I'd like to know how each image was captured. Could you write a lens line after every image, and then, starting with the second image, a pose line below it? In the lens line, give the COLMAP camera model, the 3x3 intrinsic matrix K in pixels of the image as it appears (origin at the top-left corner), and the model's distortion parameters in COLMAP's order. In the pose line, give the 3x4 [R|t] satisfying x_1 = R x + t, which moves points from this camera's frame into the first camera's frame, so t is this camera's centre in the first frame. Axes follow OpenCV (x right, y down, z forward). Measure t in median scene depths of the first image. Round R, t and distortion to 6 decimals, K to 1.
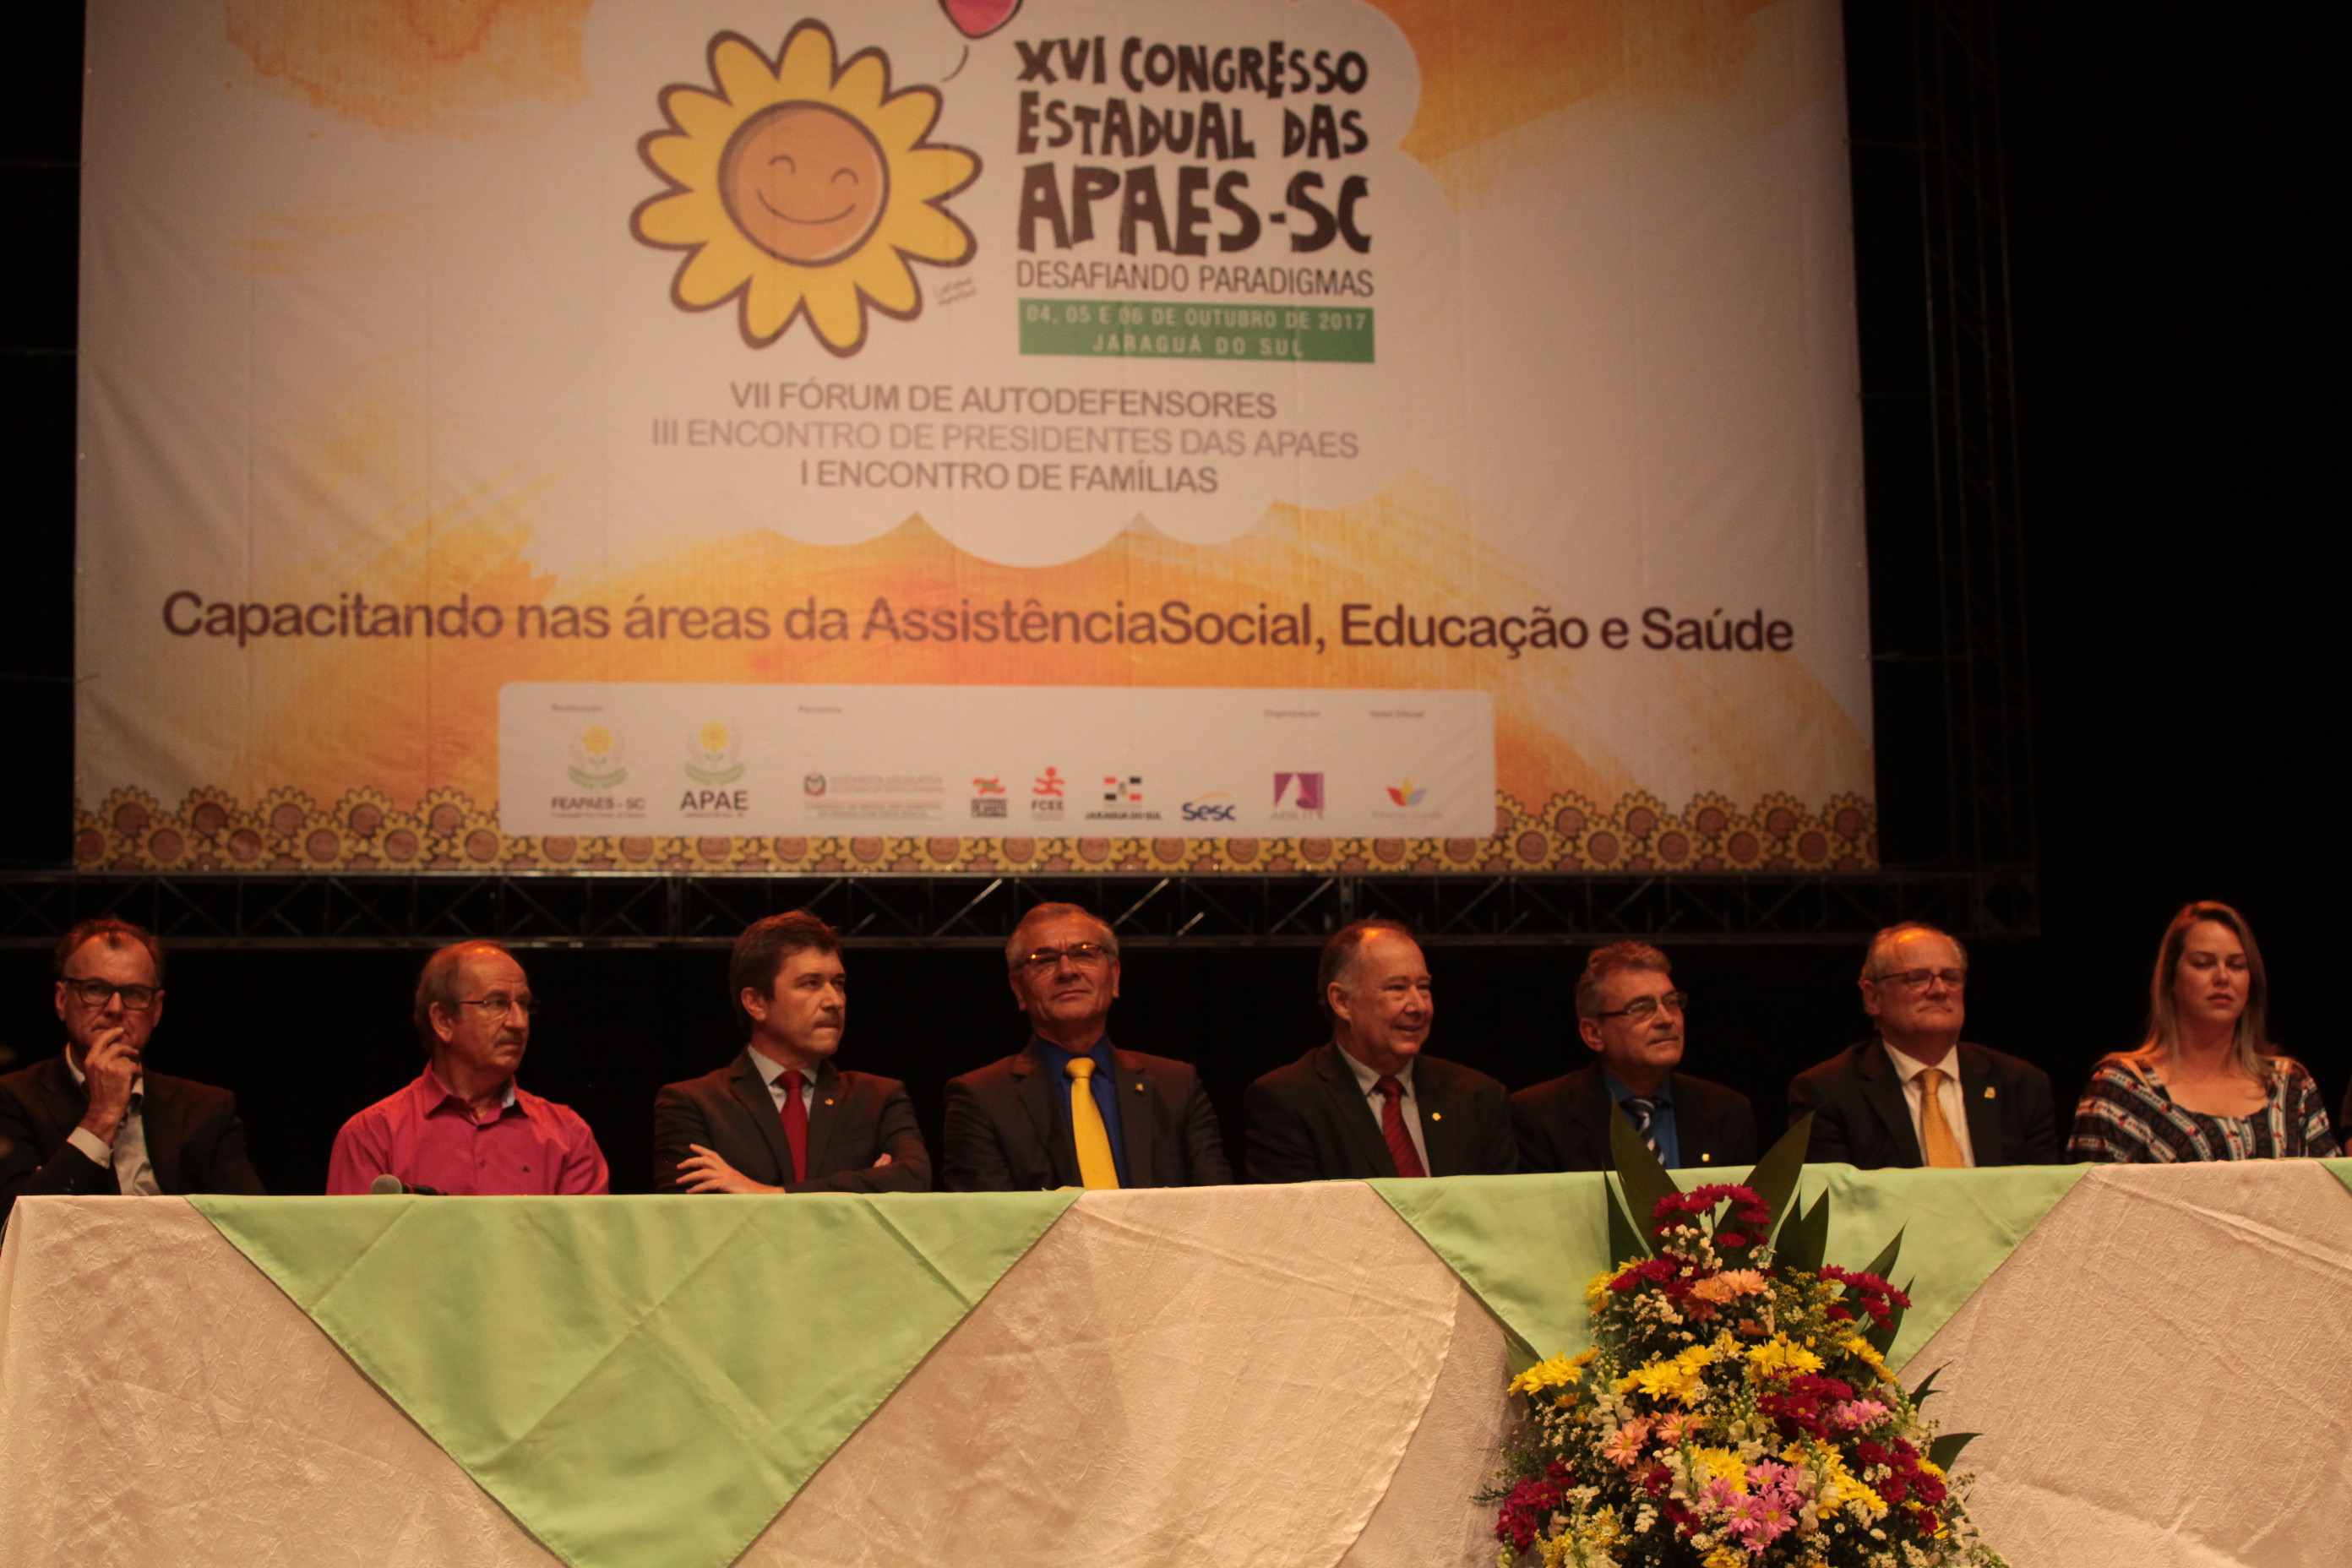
lens RADIAL K [[4872.1, 0, 1199.7], [0, 4872.1, 896.8], [0, 0, 1]] dist [-0.289452, 0.000000]
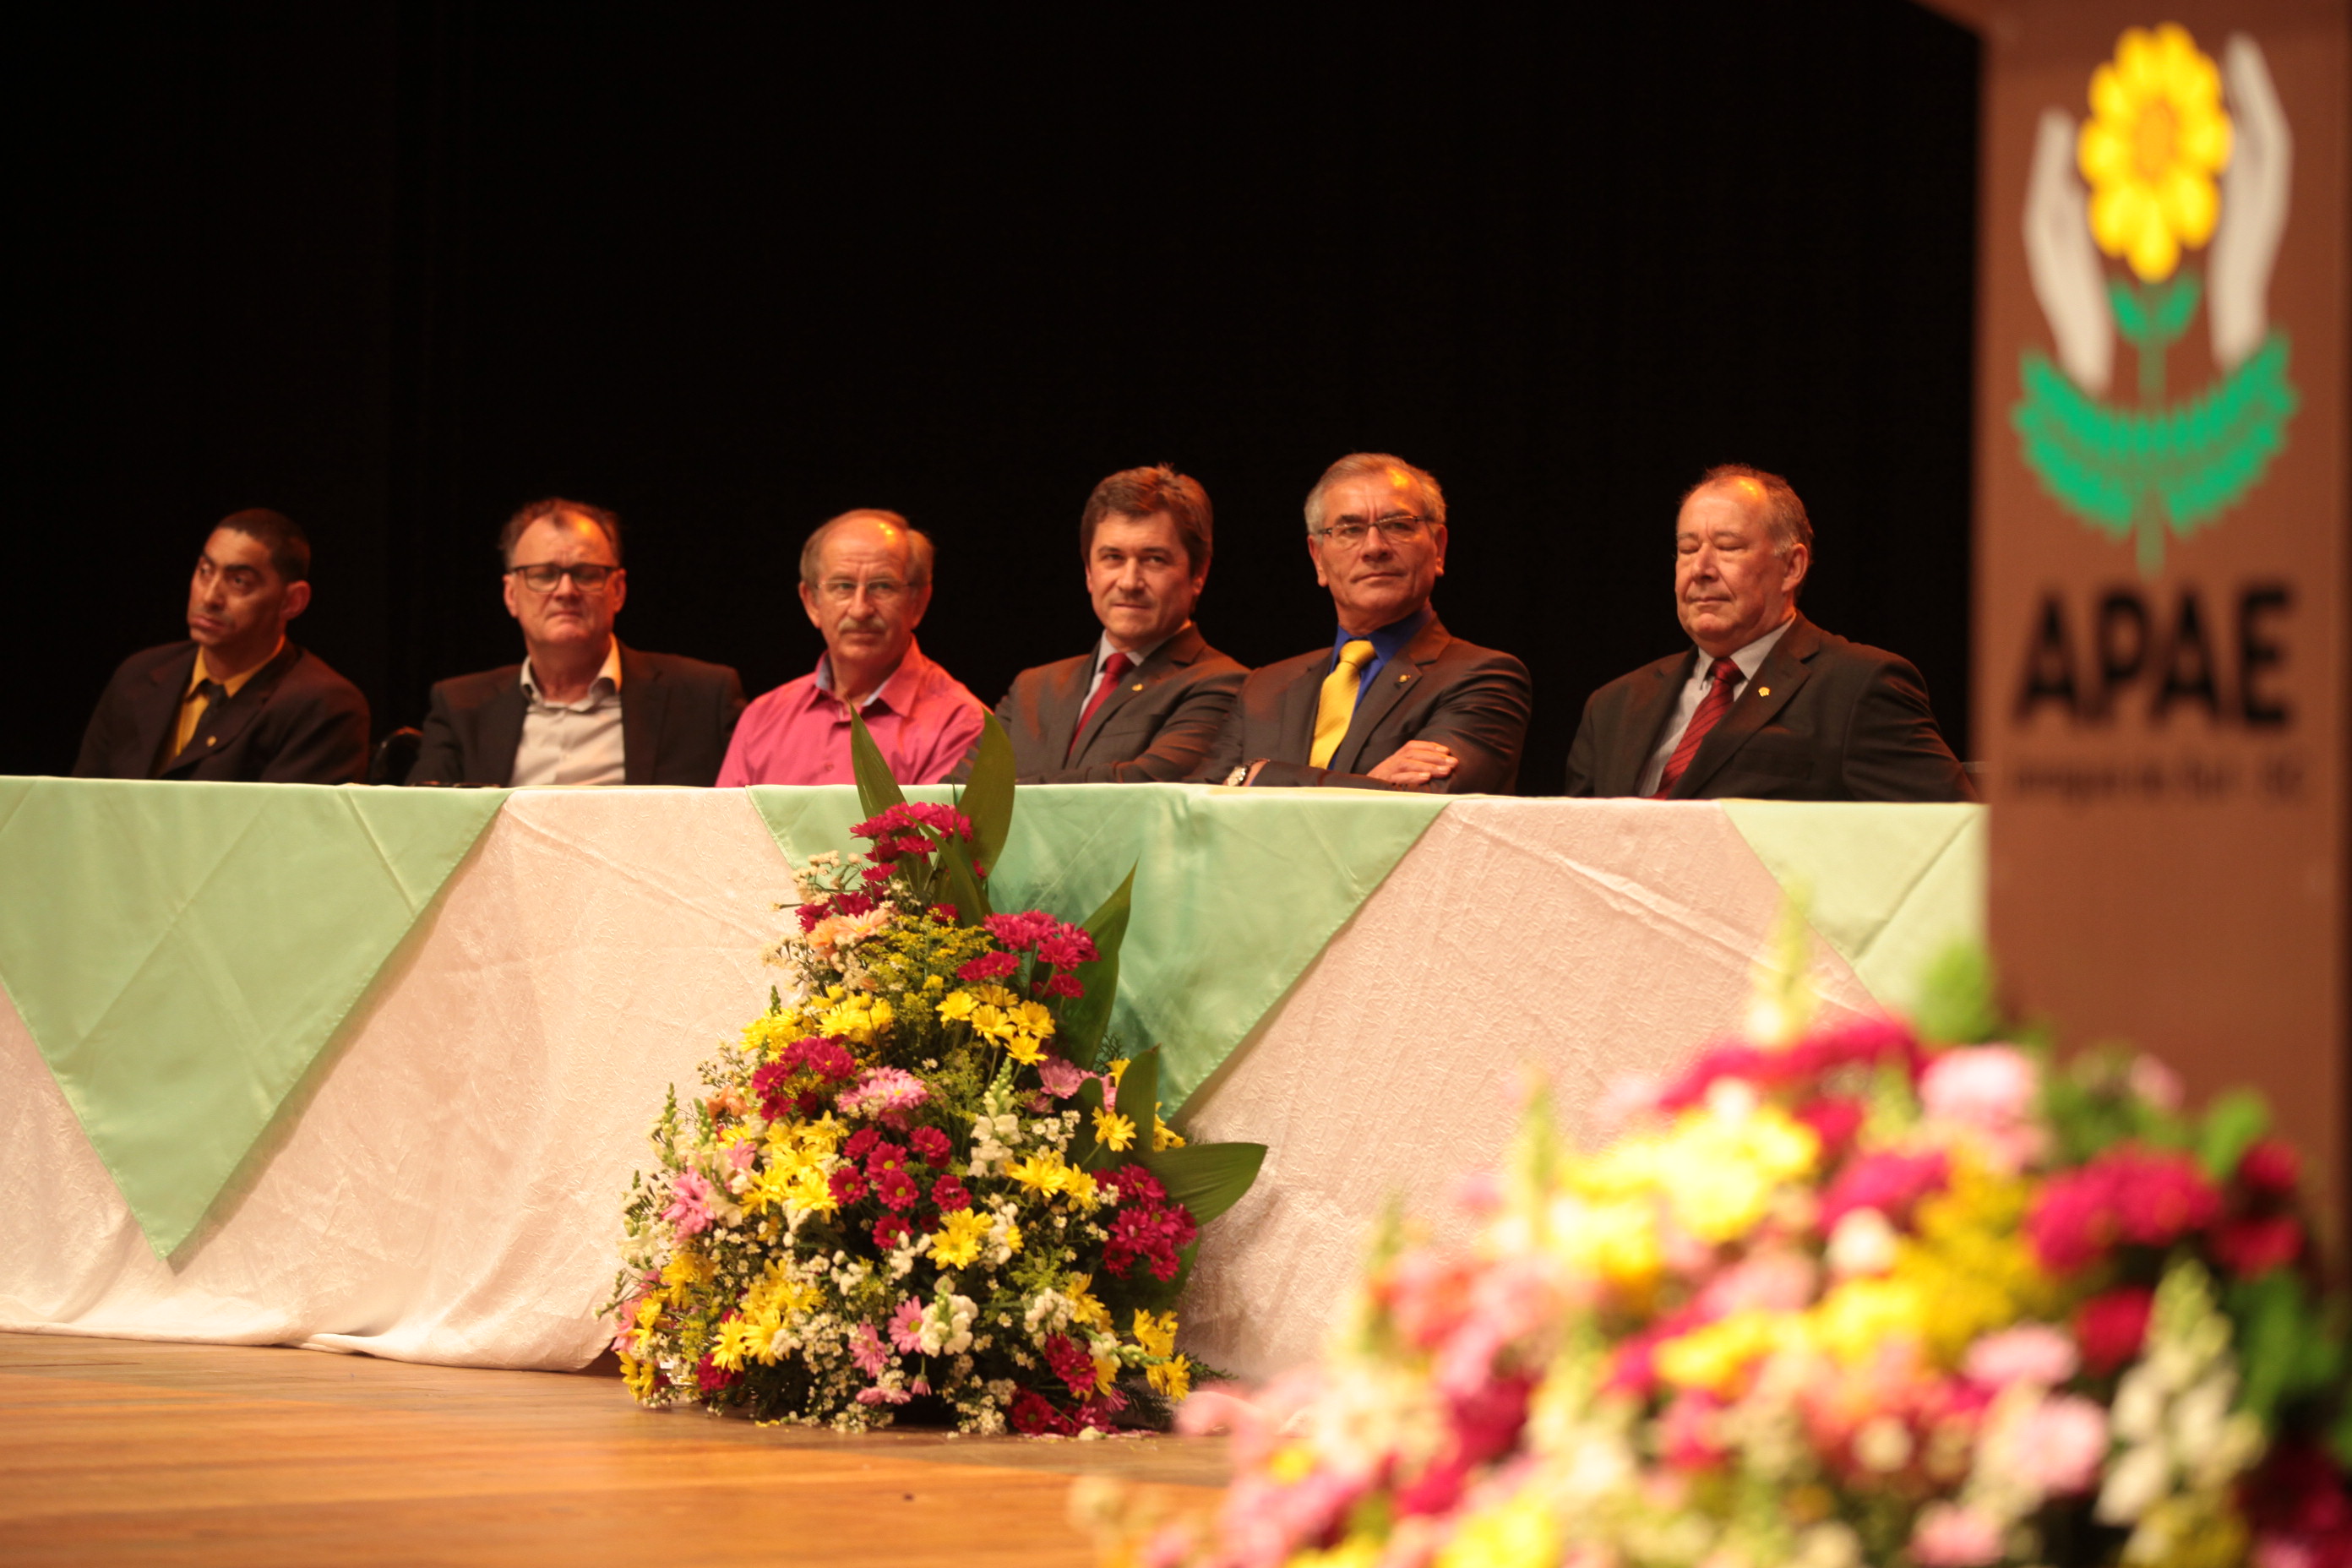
lens RADIAL K [[7910.3, 0, 1065.5], [0, 7910.3, 778.4], [0, 0, 1]] dist [0.358877, 0.000000]
pose [[0.538182, 0.024399, -0.842475, 0.645489], [0.026382, 0.998603, 0.045774, -0.002406], [0.842416, -0.046860, 0.536787, 0.164439]]
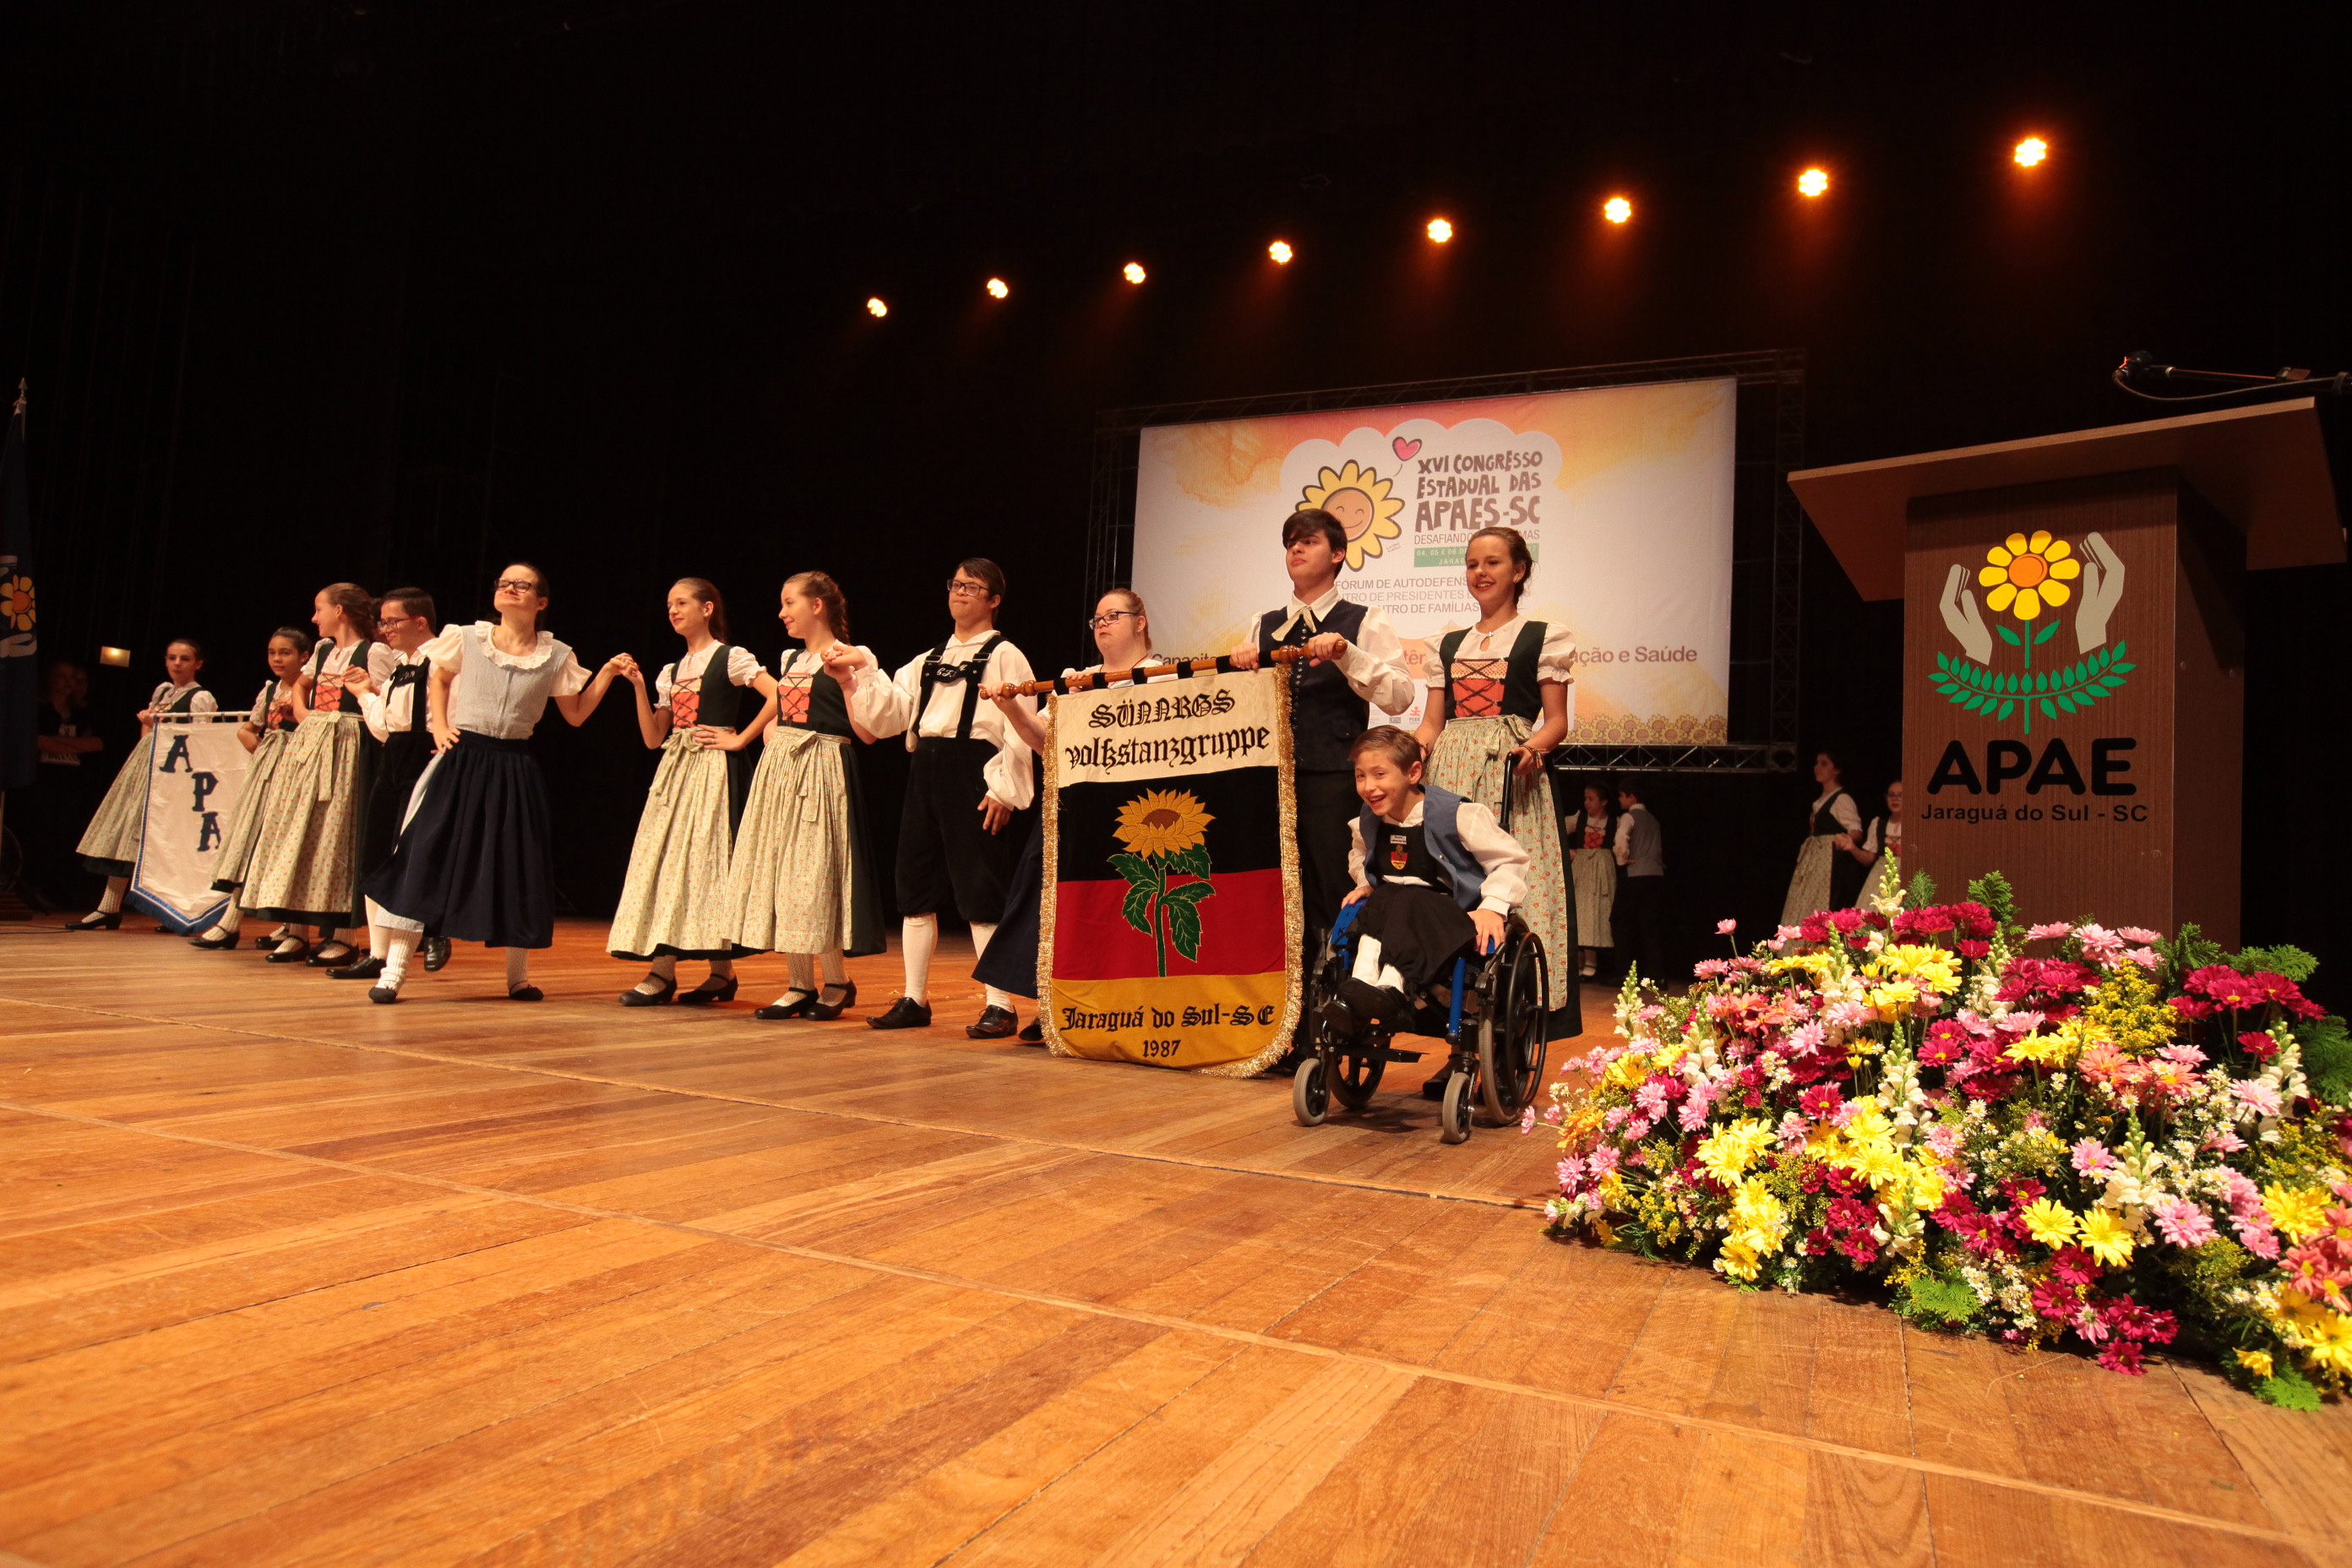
lens RADIAL K [[1516.9, 0, 1182.2], [0, 1516.9, 777.9], [0, 0, 1]] dist [-0.039721, 0.056237]
pose [[0.789185, 0.020291, -0.613821, 0.417665], [-0.020070, 0.999772, 0.007245, 0.010807], [0.613828, 0.006602, 0.789412, 0.195974]]
